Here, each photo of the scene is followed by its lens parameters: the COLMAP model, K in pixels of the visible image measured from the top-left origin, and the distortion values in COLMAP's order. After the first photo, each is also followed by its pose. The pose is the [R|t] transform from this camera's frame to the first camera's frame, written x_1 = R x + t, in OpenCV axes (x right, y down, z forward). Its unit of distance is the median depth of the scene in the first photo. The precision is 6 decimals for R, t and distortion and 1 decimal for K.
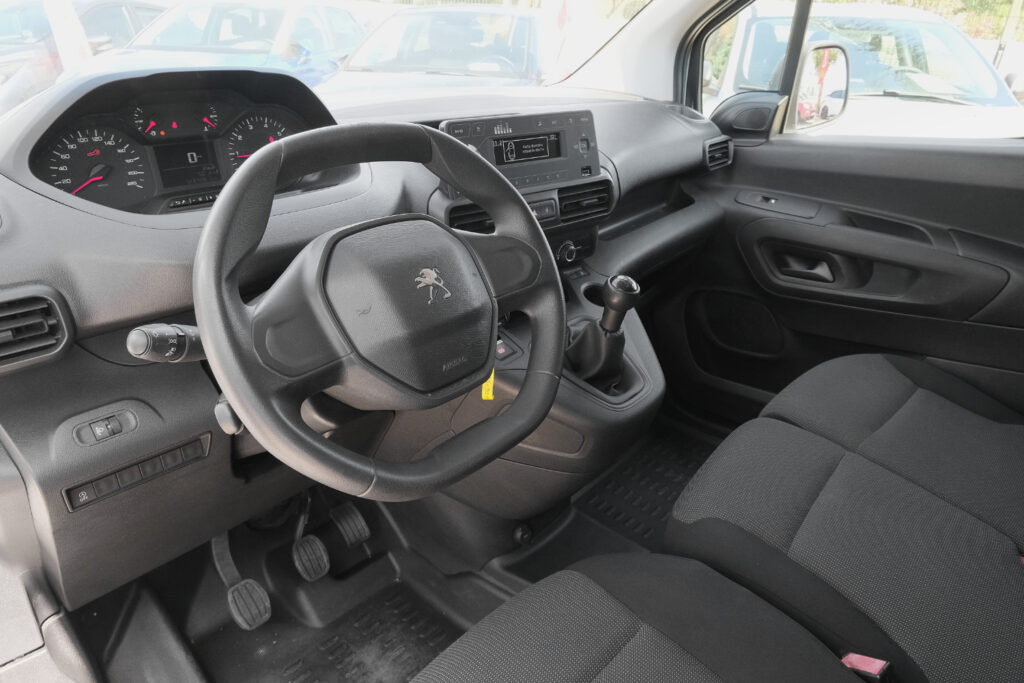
lens RADIAL K [[627.2, 0, 512.0], [0, 627.2, 341.5], [0, 0, 1]] dist [-0.020938, 0.001069]
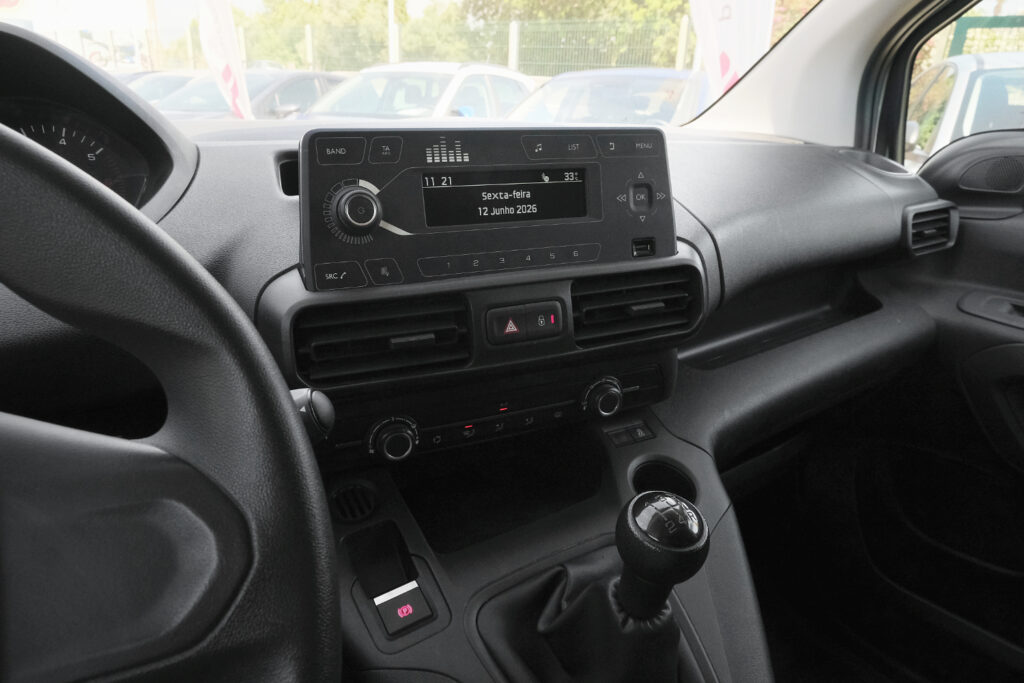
lens RADIAL K [[647.4, 0, 512.0], [0, 647.4, 341.5], [0, 0, 1]] dist [0.001424, -0.002038]
pose [[0.968553, 0.082124, -0.234862, 0.108373], [-0.107796, 0.989269, -0.098625, -0.100783], [0.224243, 0.120840, 0.967012, 0.362101]]
